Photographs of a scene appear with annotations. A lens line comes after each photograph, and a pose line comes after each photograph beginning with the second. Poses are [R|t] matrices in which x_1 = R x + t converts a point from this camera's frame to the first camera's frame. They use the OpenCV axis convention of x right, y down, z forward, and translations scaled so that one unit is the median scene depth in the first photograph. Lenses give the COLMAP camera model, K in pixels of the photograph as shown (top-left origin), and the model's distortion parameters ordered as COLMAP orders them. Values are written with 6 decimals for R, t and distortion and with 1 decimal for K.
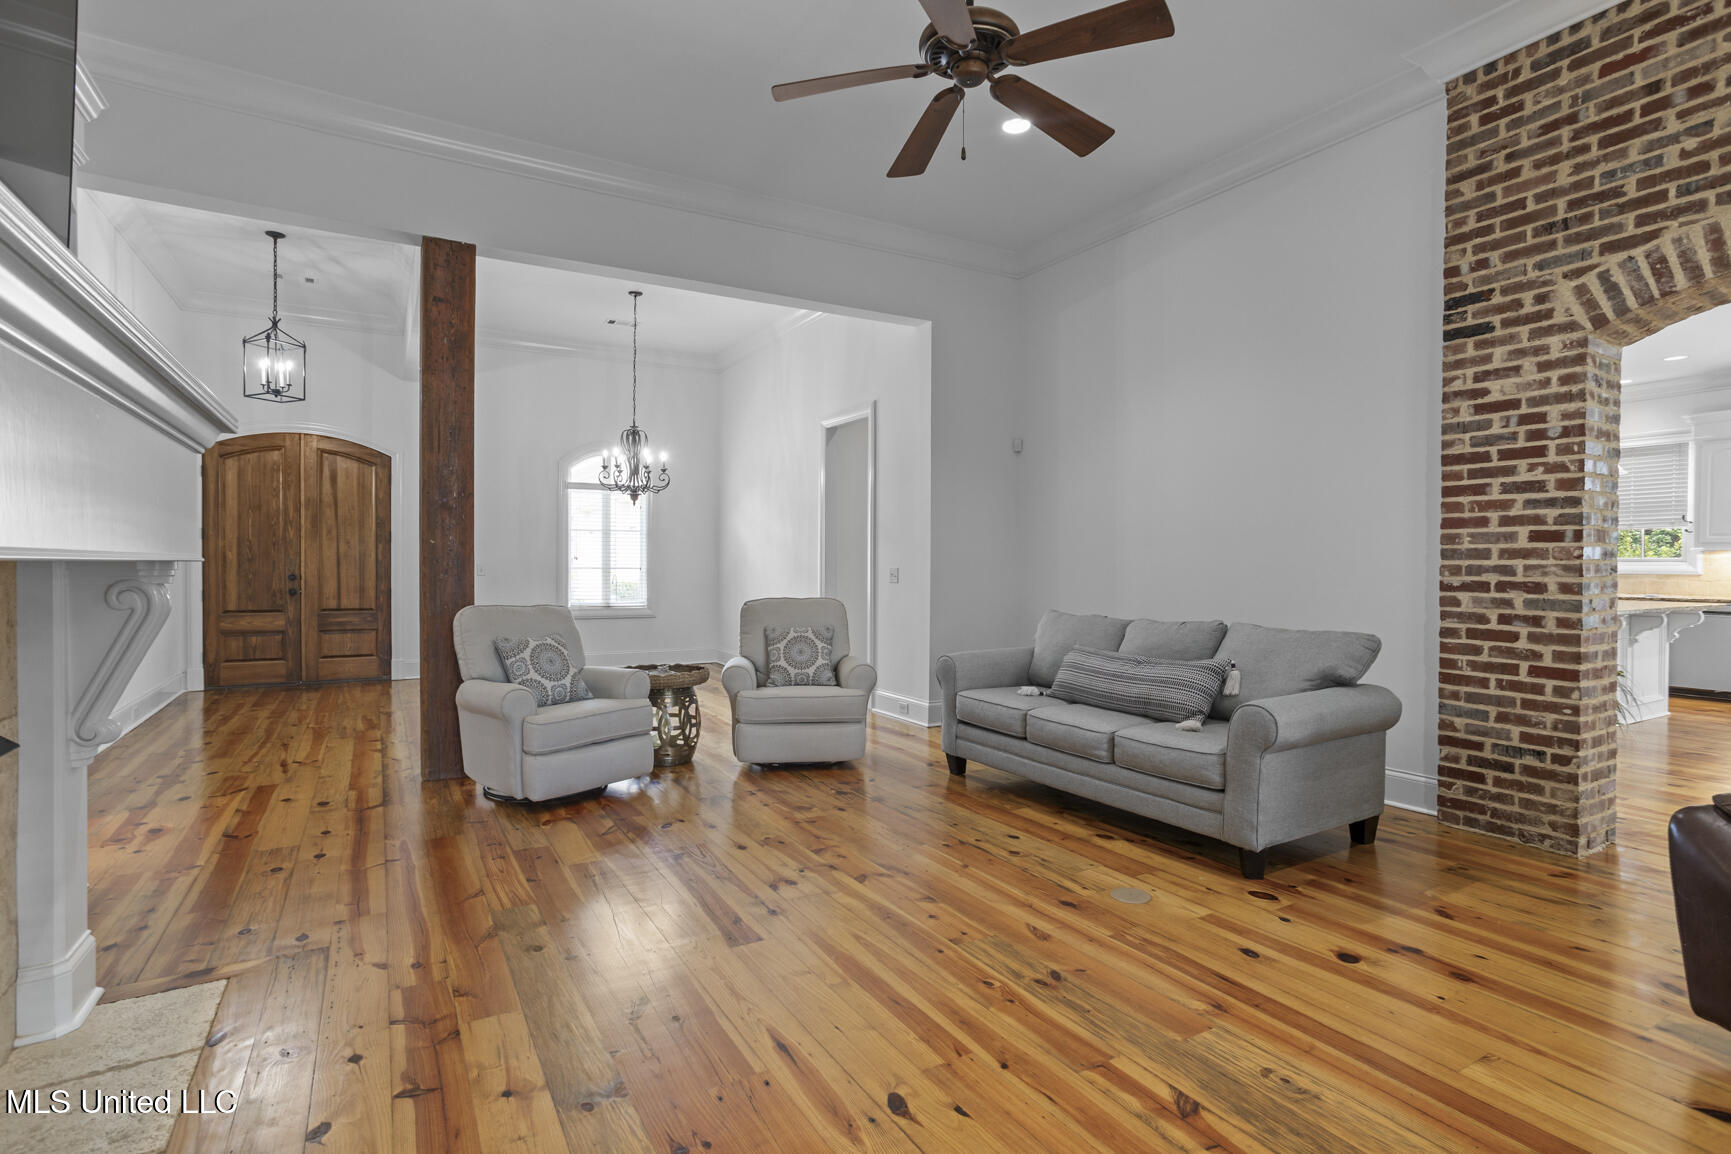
lens RADIAL K [[846.0, 0, 865.5], [0, 846.0, 577.0], [0, 0, 1]] dist [0.000720, 0.013899]
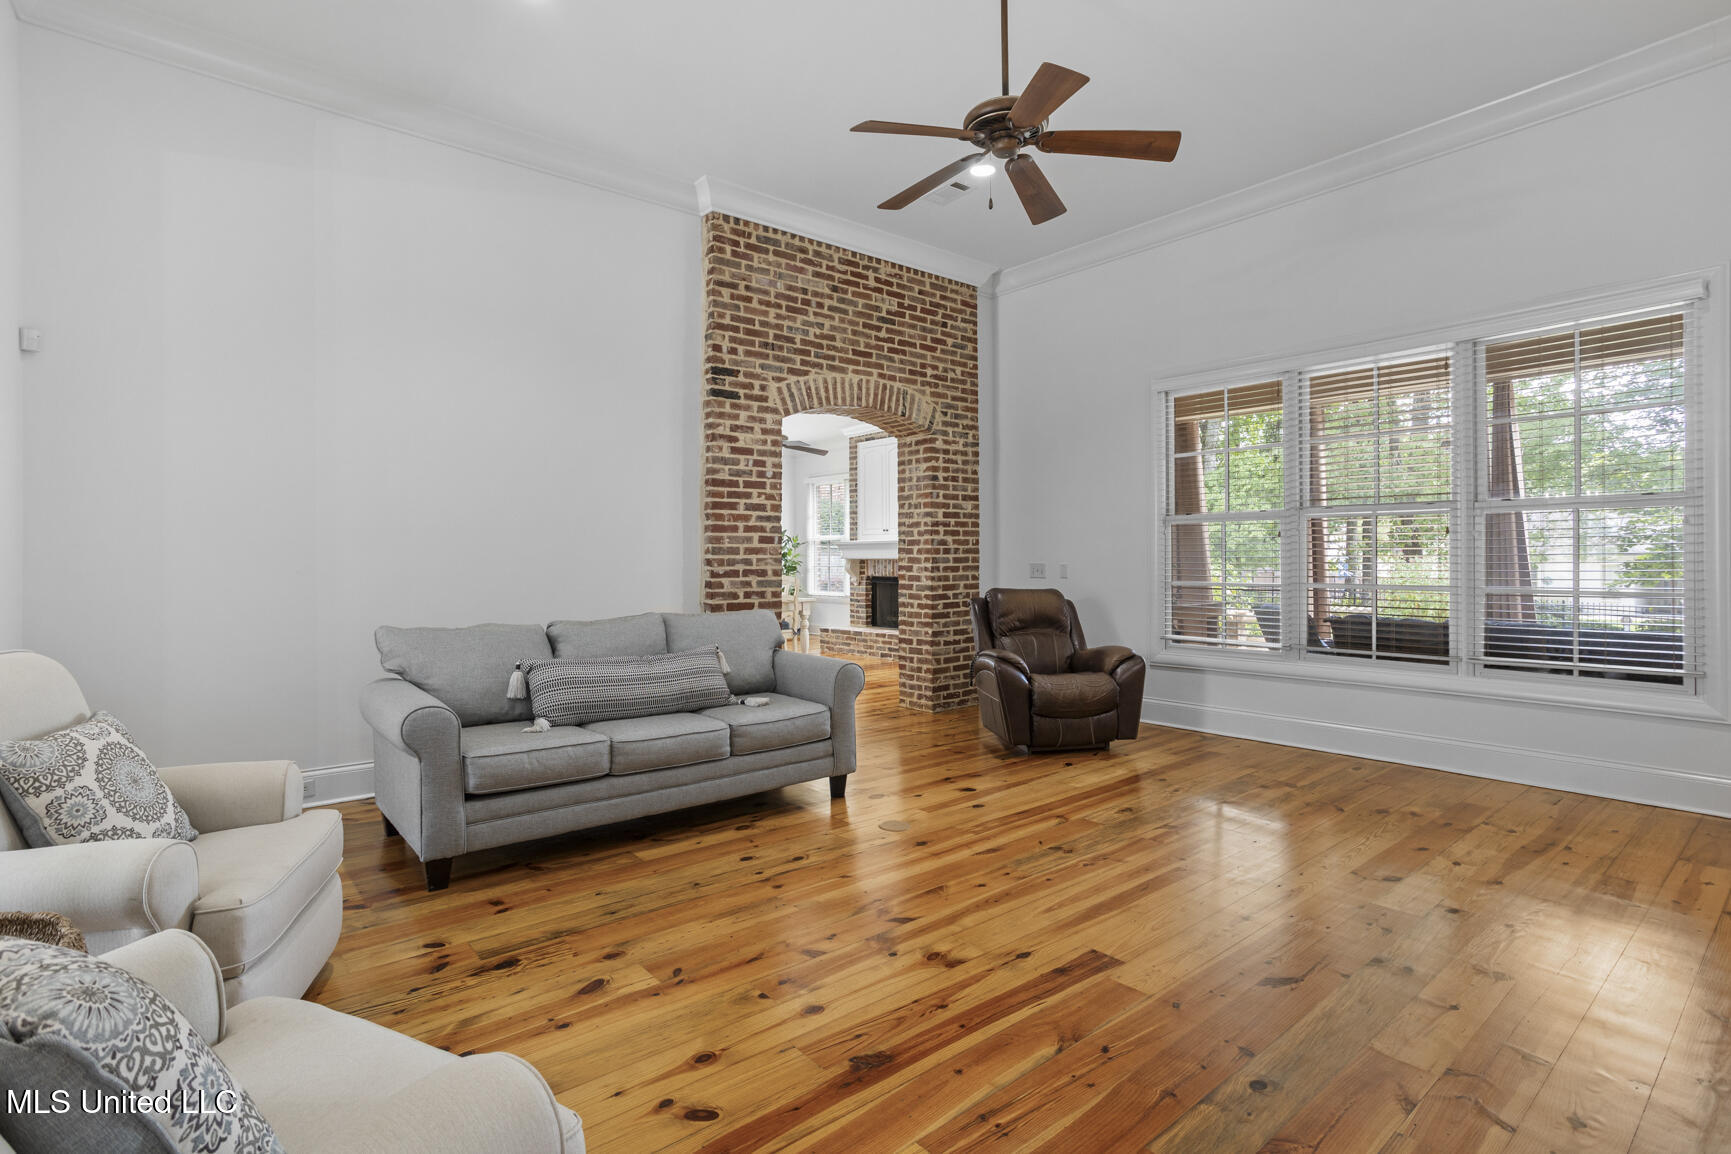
lens RADIAL K [[835.4, 0, 865.5], [0, 835.4, 577.0], [0, 0, 1]] dist [-0.052709, 0.000136]
pose [[-0.147000, -0.021057, 0.988912, -0.736224], [0.025352, 0.999365, 0.025048, -0.013226], [-0.988812, 0.028753, -0.146372, 1.026652]]
